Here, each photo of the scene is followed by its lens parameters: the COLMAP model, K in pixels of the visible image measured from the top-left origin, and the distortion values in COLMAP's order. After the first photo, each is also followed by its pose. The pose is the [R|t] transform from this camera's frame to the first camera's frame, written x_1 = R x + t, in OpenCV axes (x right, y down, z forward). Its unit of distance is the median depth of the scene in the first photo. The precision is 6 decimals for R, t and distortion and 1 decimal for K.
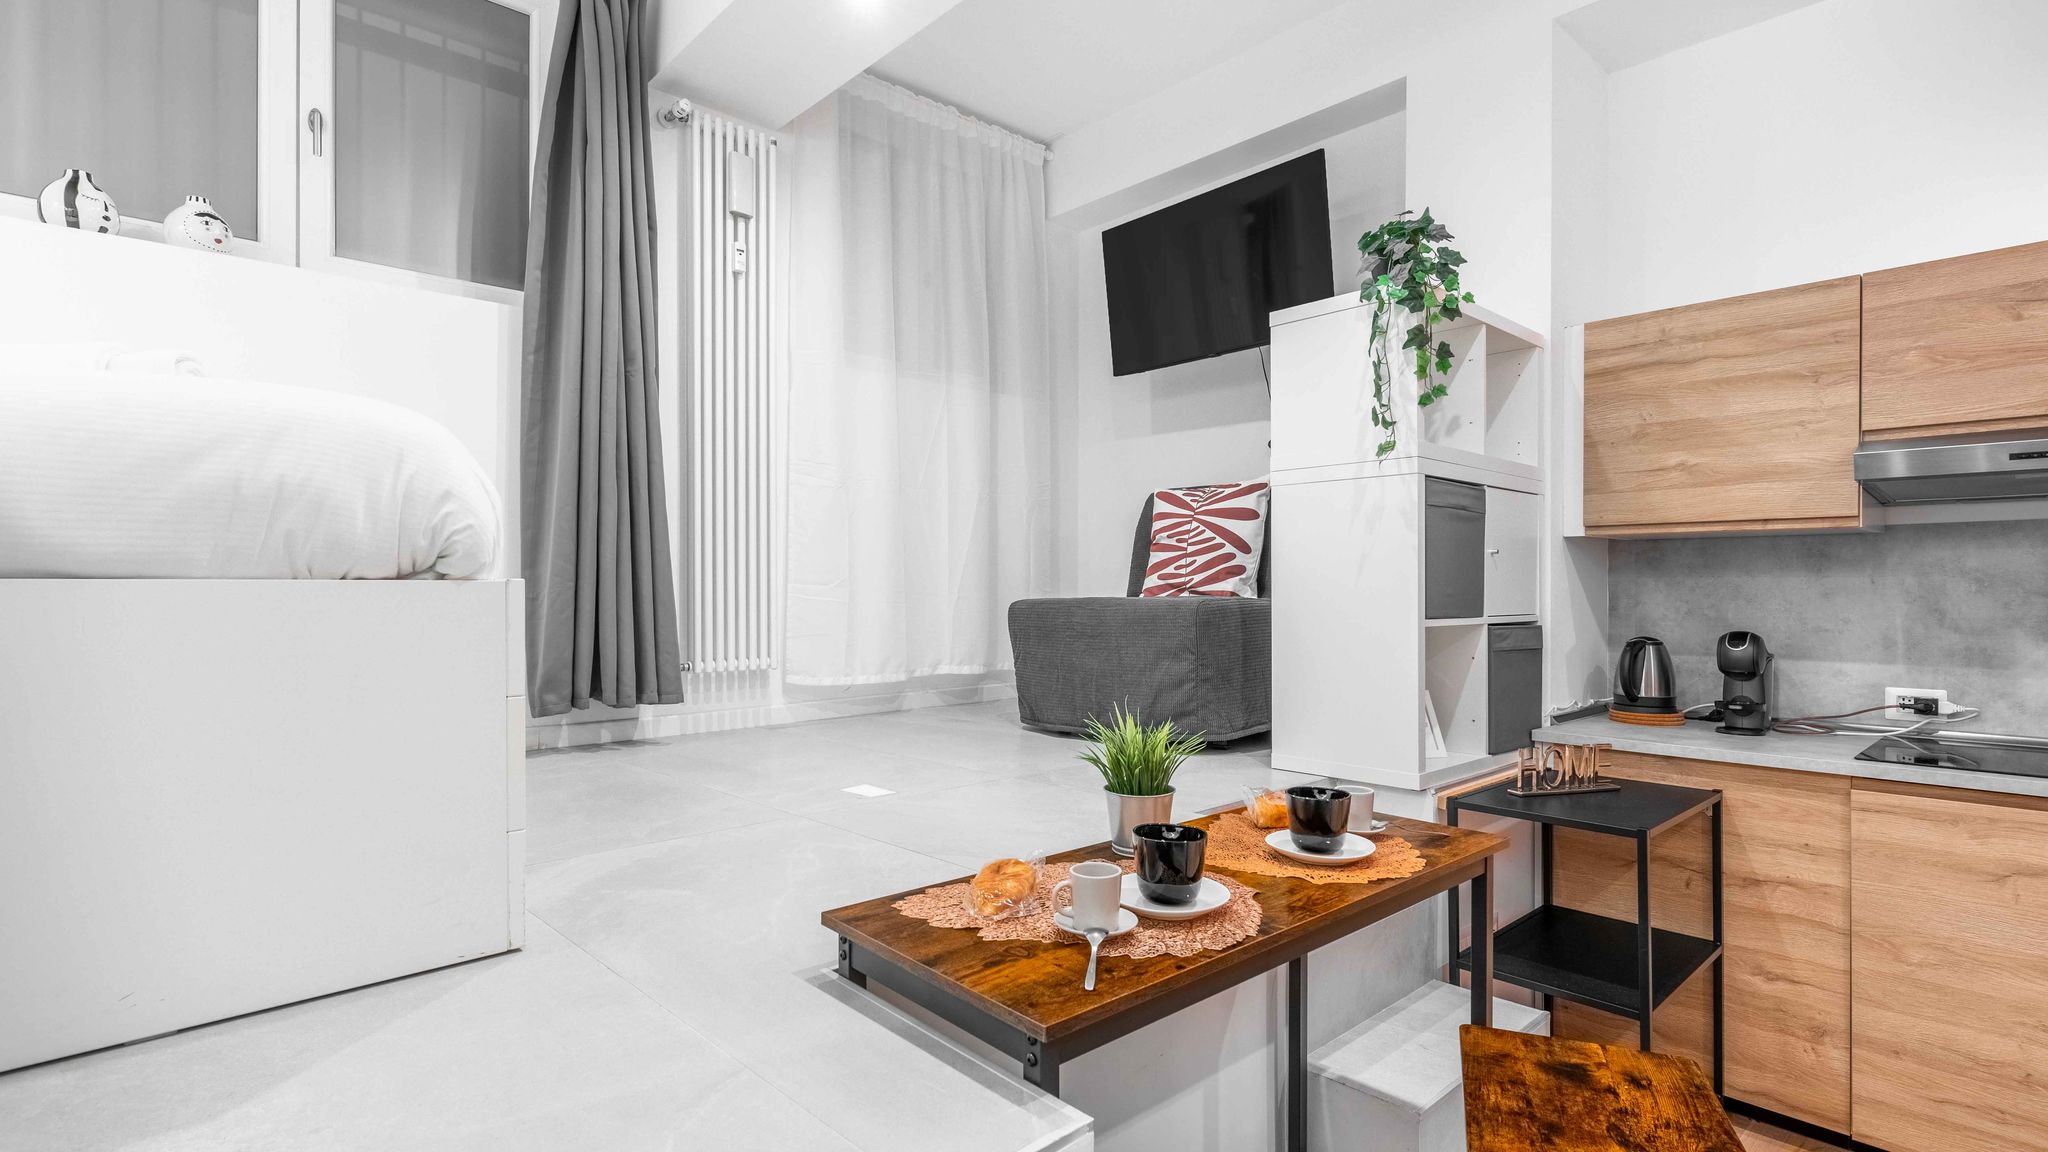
lens RADIAL K [[960.4, 0, 1028.1], [0, 960.4, 586.4], [0, 0, 1]] dist [0.001821, 0.000109]
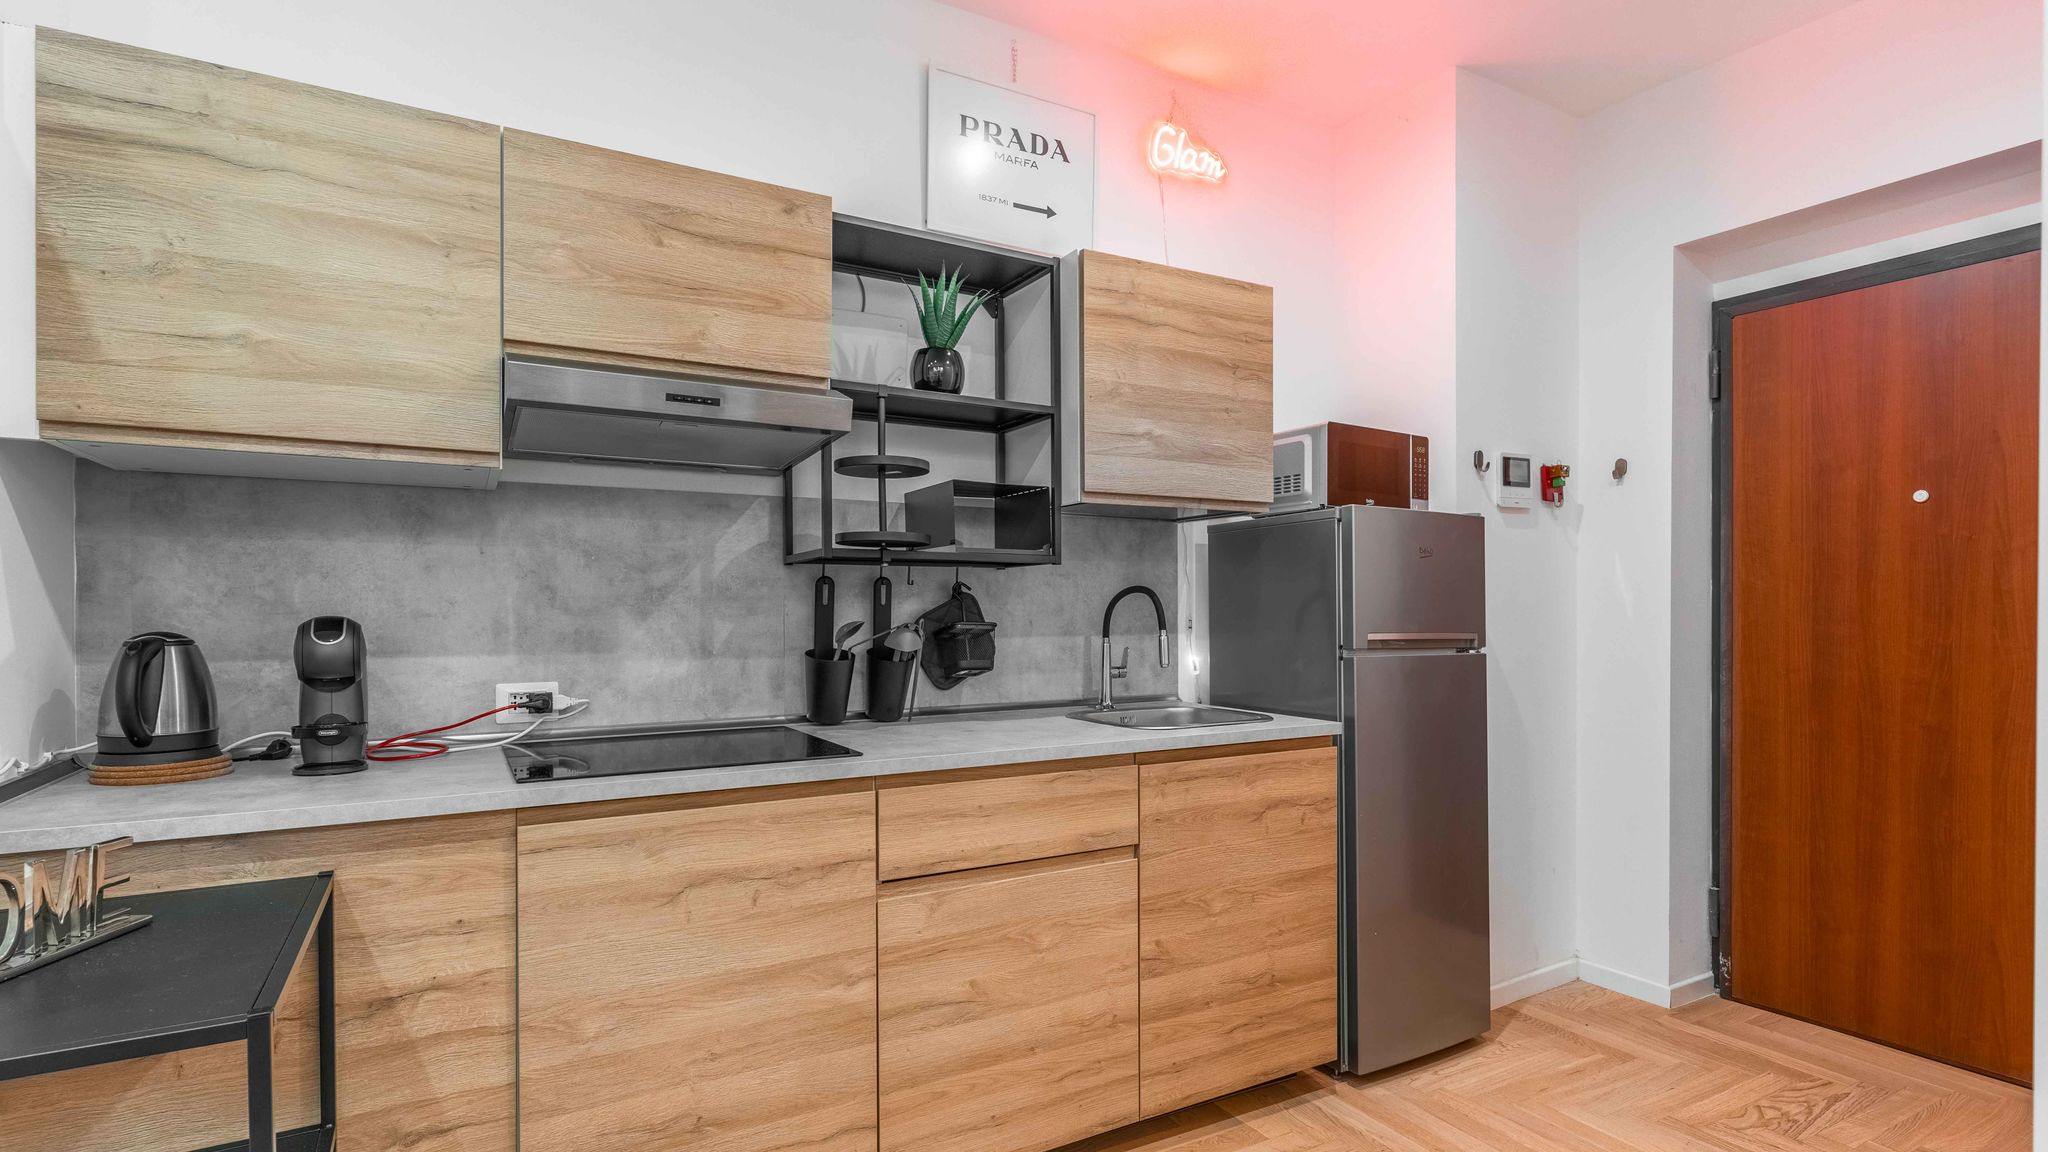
lens RADIAL K [[989.2, 0, 1027.7], [0, 989.2, 614.6], [0, 0, 1]] dist [0.002758, -0.000016]
pose [[0.212960, -0.008001, 0.977028, 0.180705], [-0.003210, 0.999955, 0.008888, 0.037744], [-0.977056, -0.005029, 0.212924, 0.388752]]
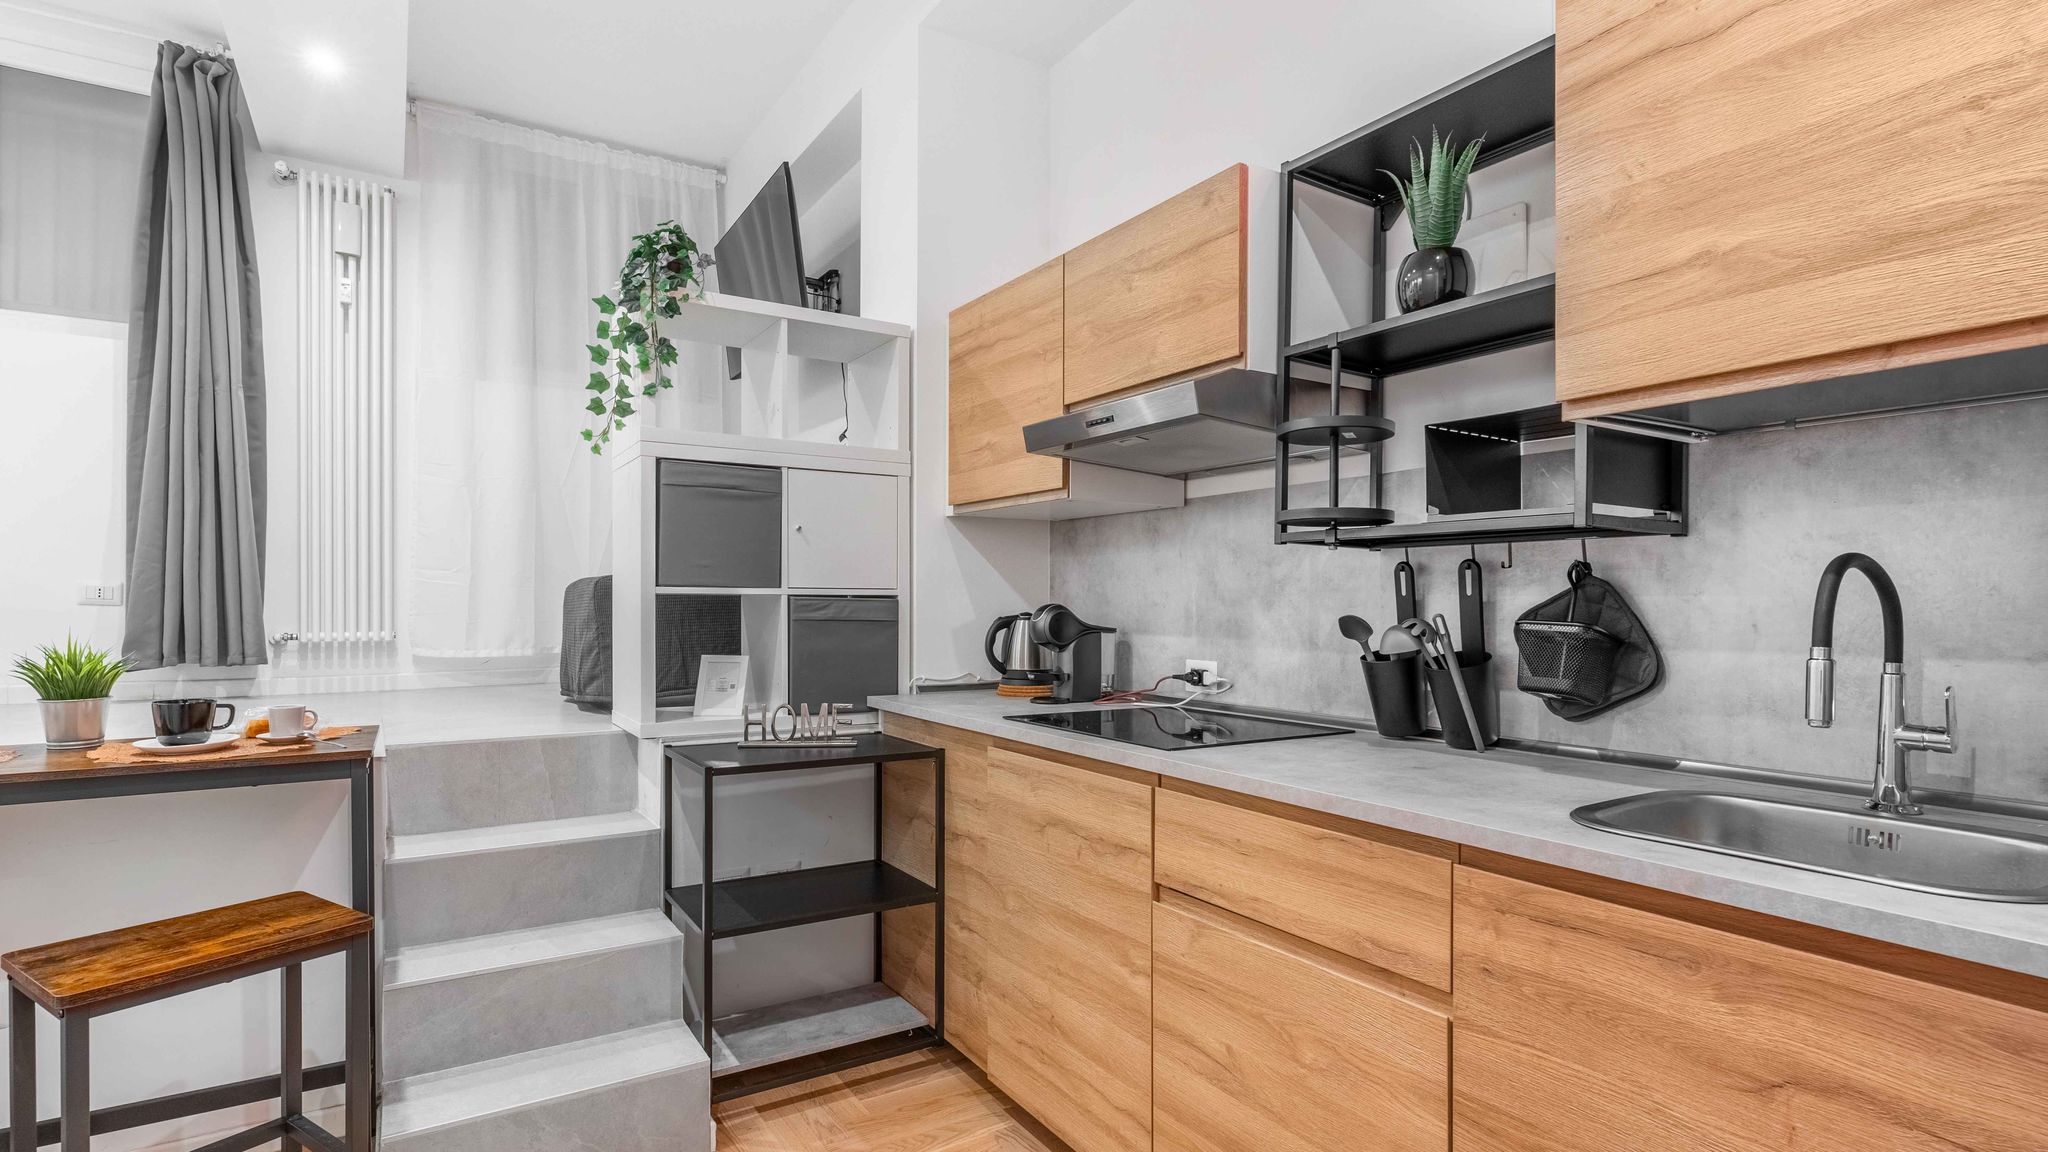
lens RADIAL K [[955.2, 0, 975.6], [0, 955.2, 604.5], [0, 0, 1]] dist [0.001941, -0.000072]
pose [[0.984014, 0.003801, -0.178051, 0.840597], [-0.002475, 0.999968, 0.007668, 0.039432], [0.178074, -0.007104, 0.983991, -0.024516]]
